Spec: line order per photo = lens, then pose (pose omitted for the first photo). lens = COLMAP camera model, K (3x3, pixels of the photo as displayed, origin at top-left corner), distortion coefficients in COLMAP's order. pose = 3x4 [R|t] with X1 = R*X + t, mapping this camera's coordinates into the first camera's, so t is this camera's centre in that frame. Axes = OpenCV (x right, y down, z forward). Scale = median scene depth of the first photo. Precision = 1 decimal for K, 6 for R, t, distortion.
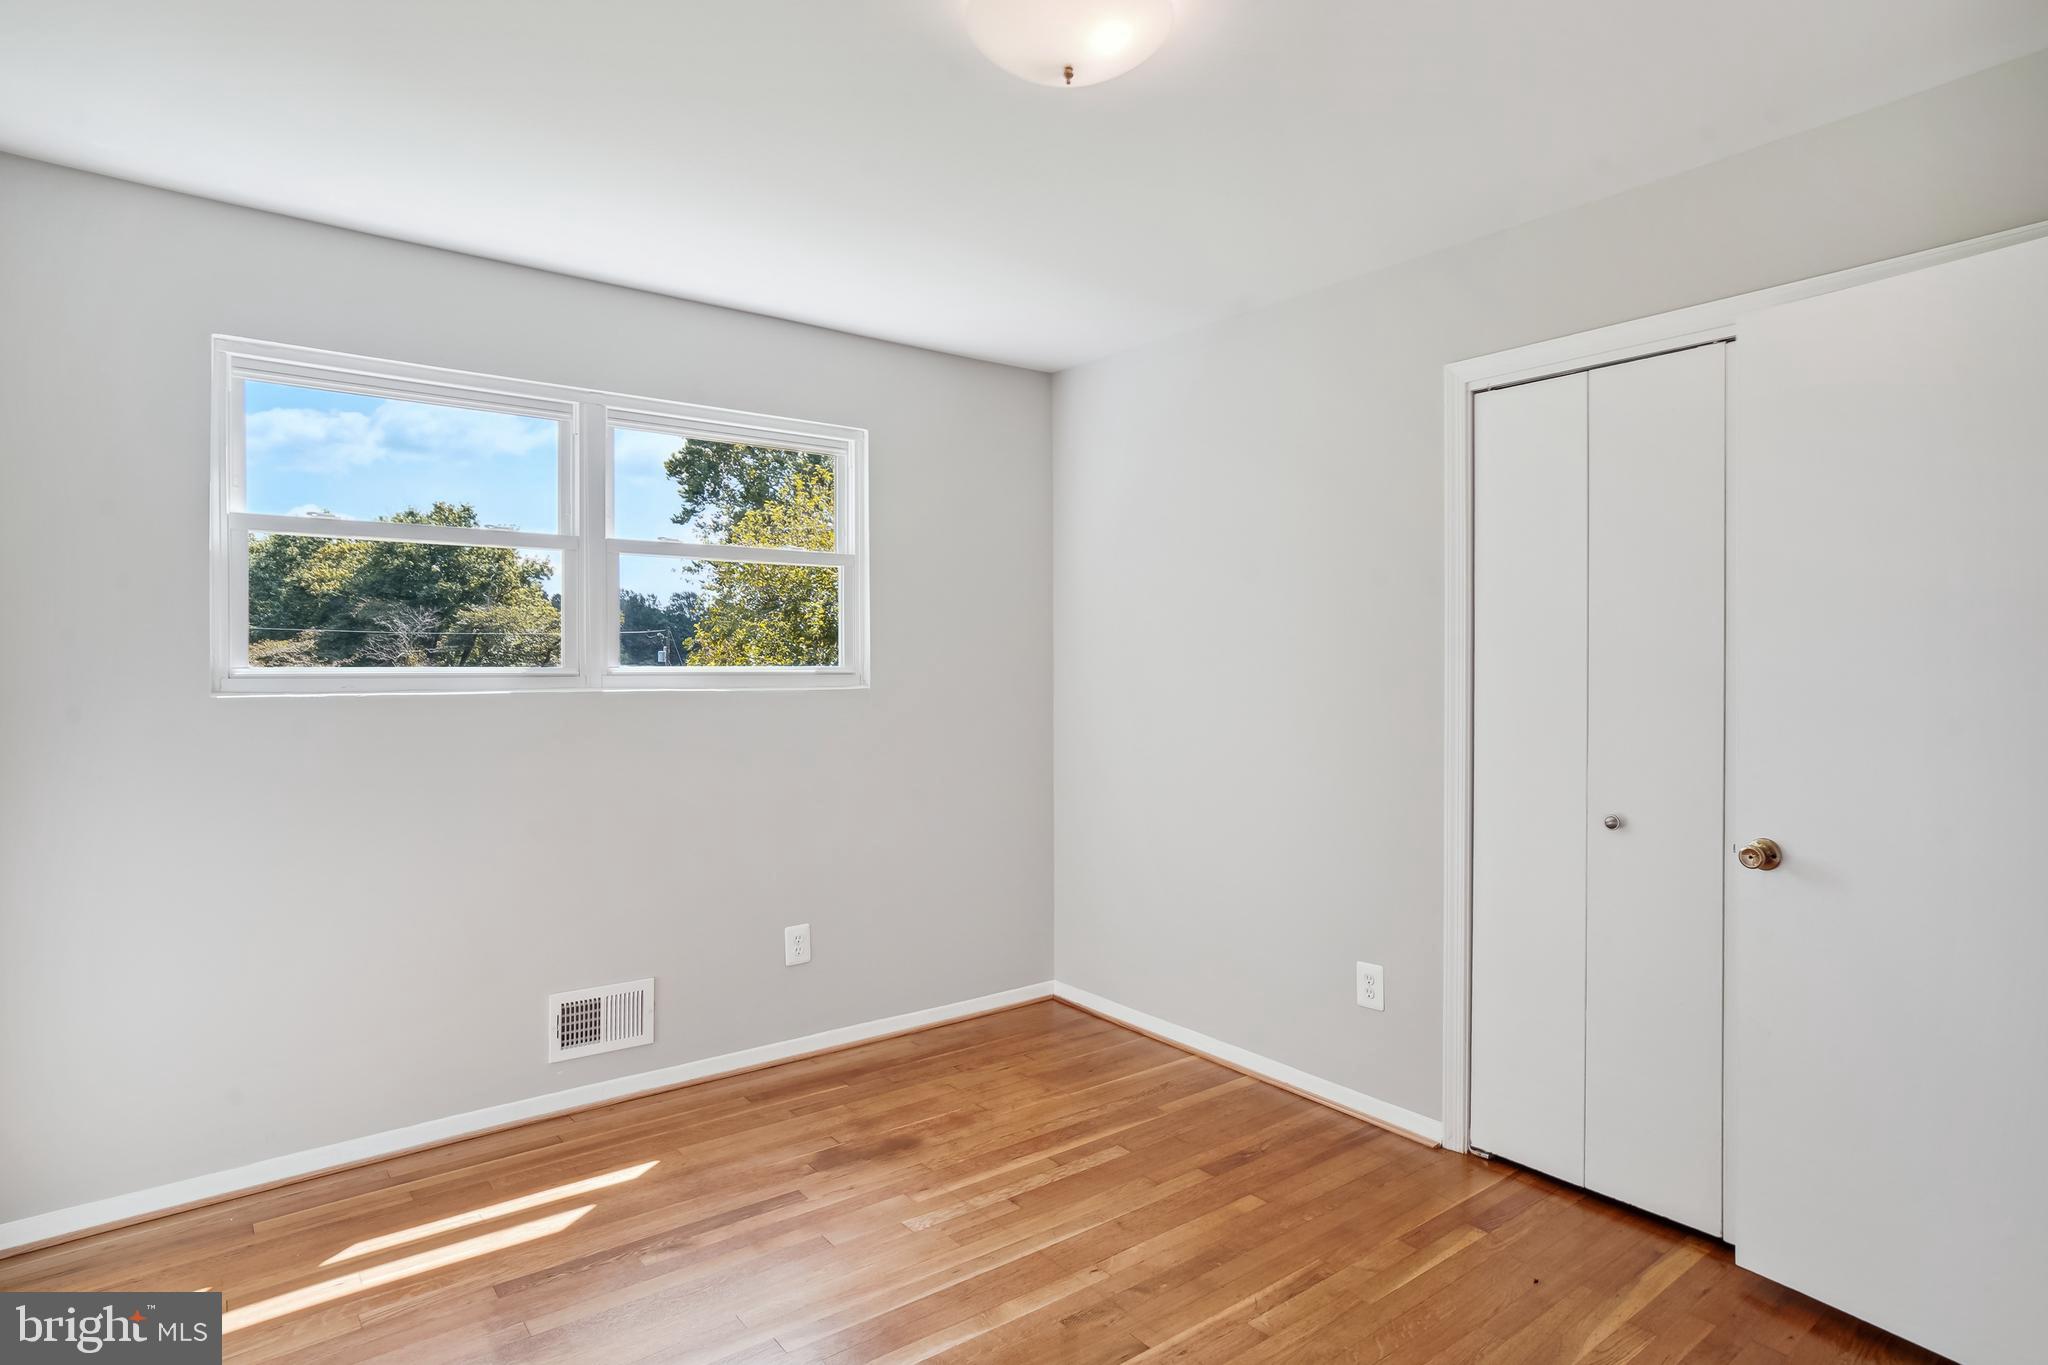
lens RADIAL K [[1113.0, 0, 1013.5], [0, 1113.0, 676.4], [0, 0, 1]] dist [-0.011655, 0.007883]
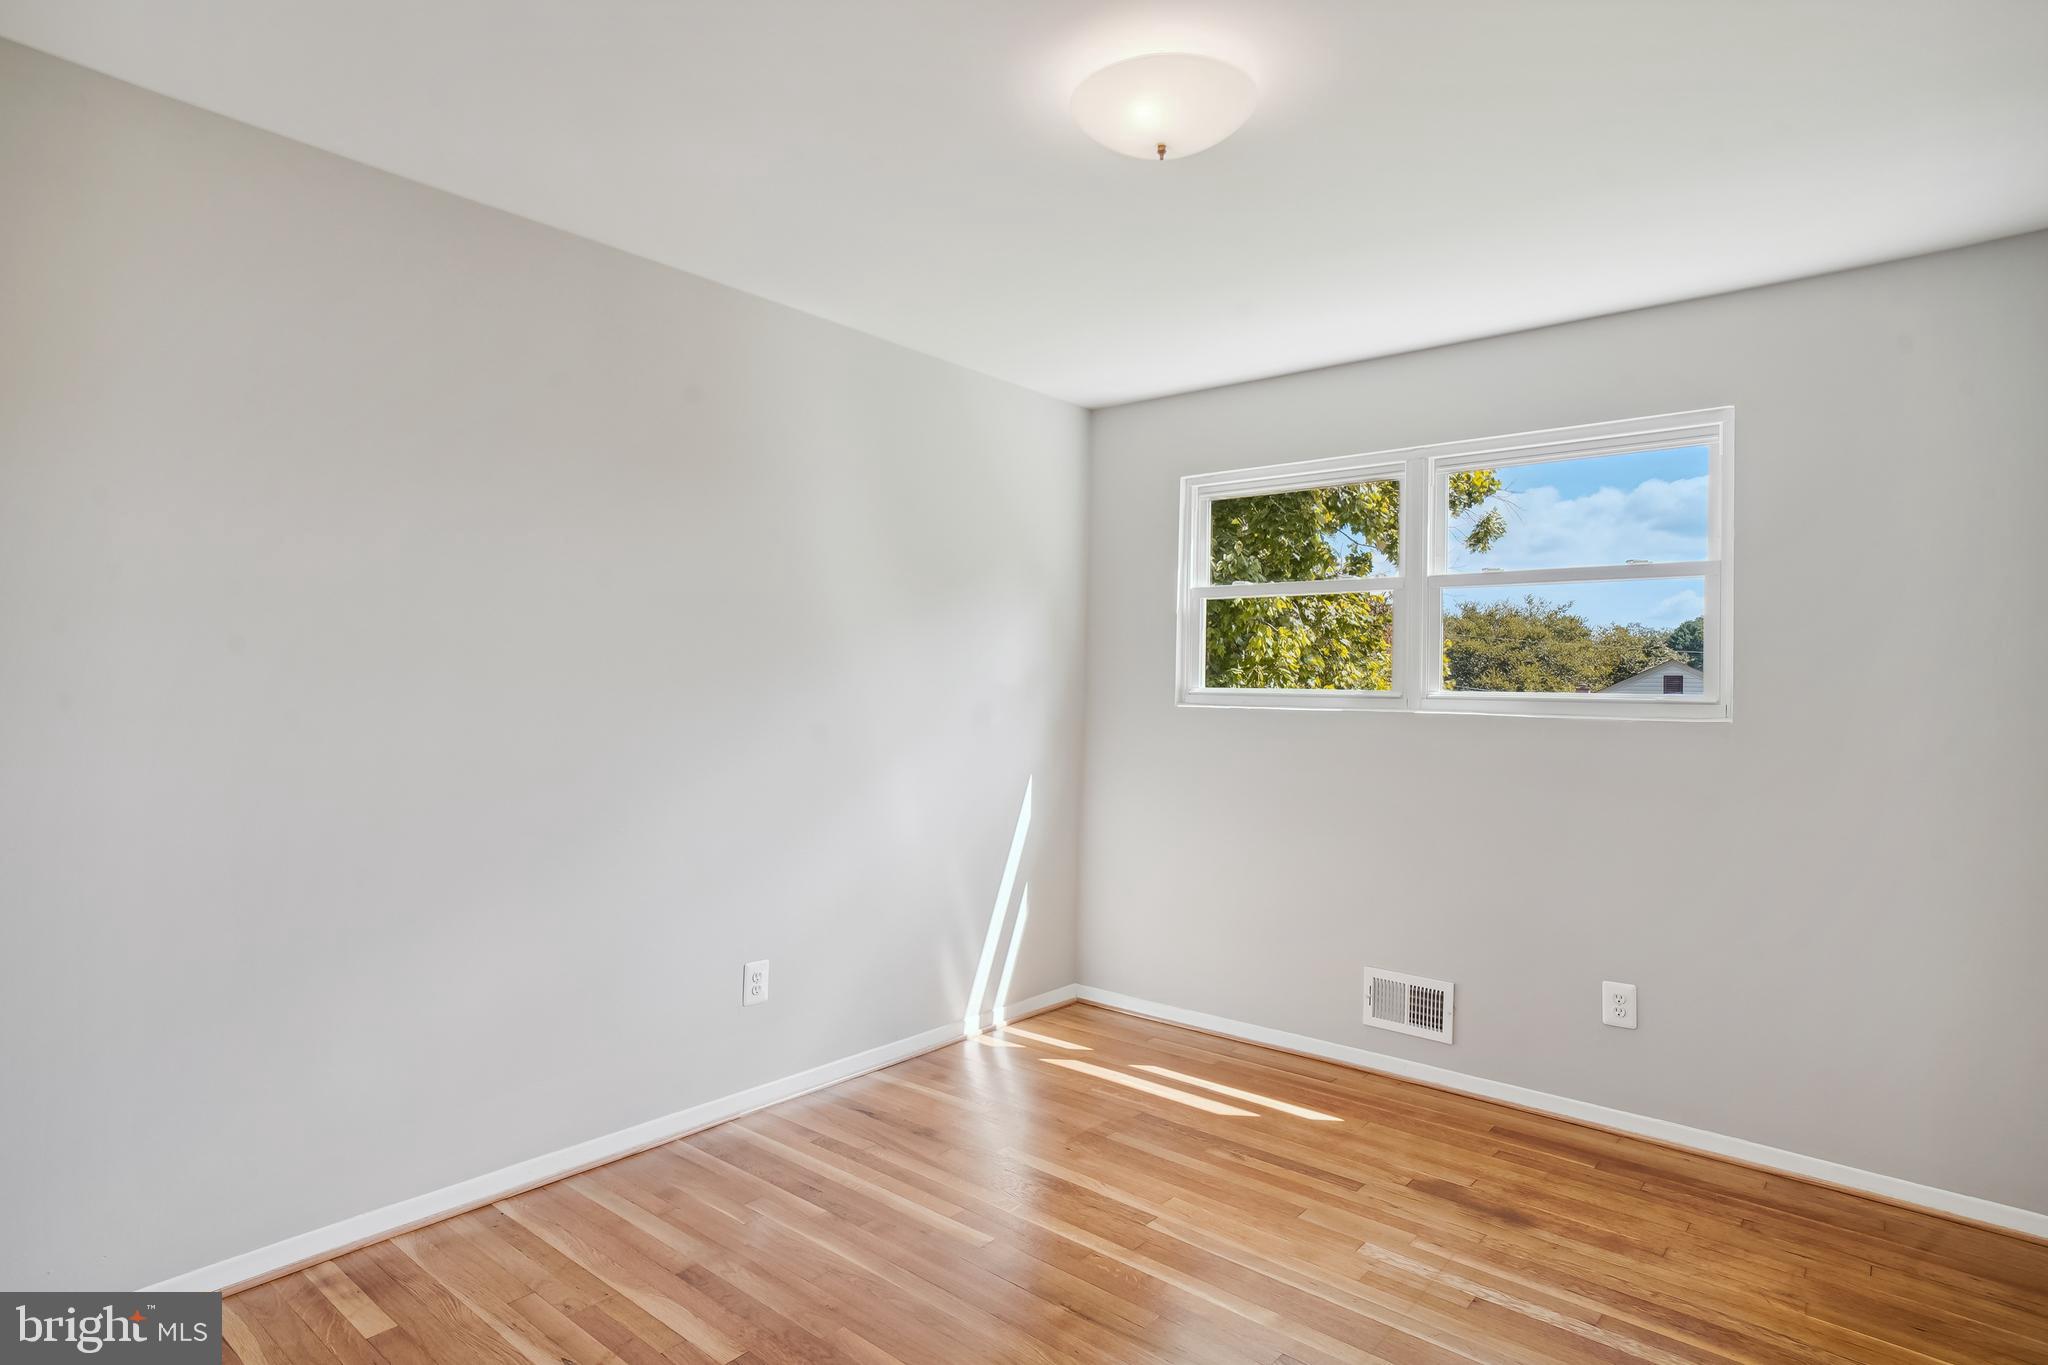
lens RADIAL K [[1113.0, 0, 1010.4], [0, 1113.0, 683.1], [0, 0, 1]] dist [-0.011655, 0.007883]
pose [[0.180590, 0.000105, -0.983558, 0.568105], [-0.025904, 0.999654, -0.004650, -0.000474], [0.983217, 0.026318, 0.180530, 0.335846]]
